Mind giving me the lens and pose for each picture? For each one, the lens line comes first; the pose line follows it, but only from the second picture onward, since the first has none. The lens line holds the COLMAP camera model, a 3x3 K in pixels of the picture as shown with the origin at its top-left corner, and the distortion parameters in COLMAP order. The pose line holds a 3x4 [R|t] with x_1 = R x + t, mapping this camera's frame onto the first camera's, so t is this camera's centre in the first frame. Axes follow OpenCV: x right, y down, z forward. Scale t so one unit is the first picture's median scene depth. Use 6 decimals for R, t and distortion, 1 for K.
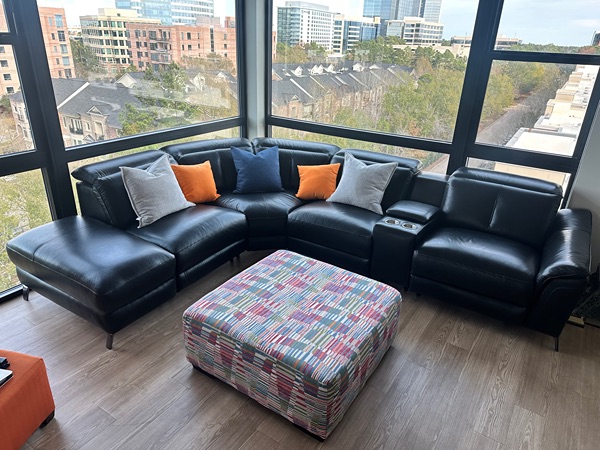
lens RADIAL K [[424.0, 0, 301.2], [0, 424.0, 221.5], [0, 0, 1]] dist [0.040942, -0.002959]
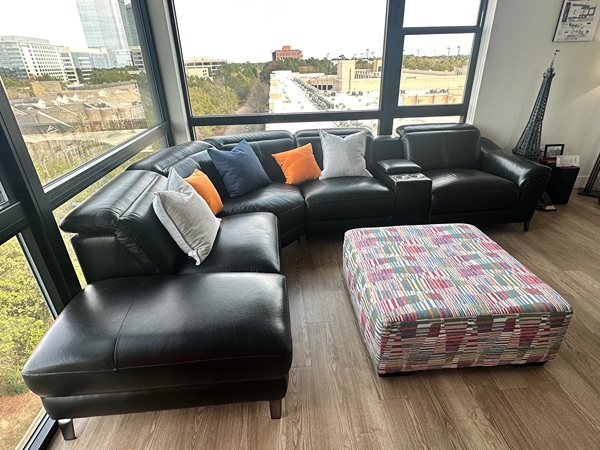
lens RADIAL K [[335.7, 0, 299.6], [0, 335.7, 228.4], [0, 0, 1]] dist [-0.011712, 0.002753]
pose [[0.798990, -0.319817, 0.509247, -0.481932], [0.290667, 0.946743, 0.138527, -0.070912], [-0.526429, 0.037339, 0.849399, 0.368348]]
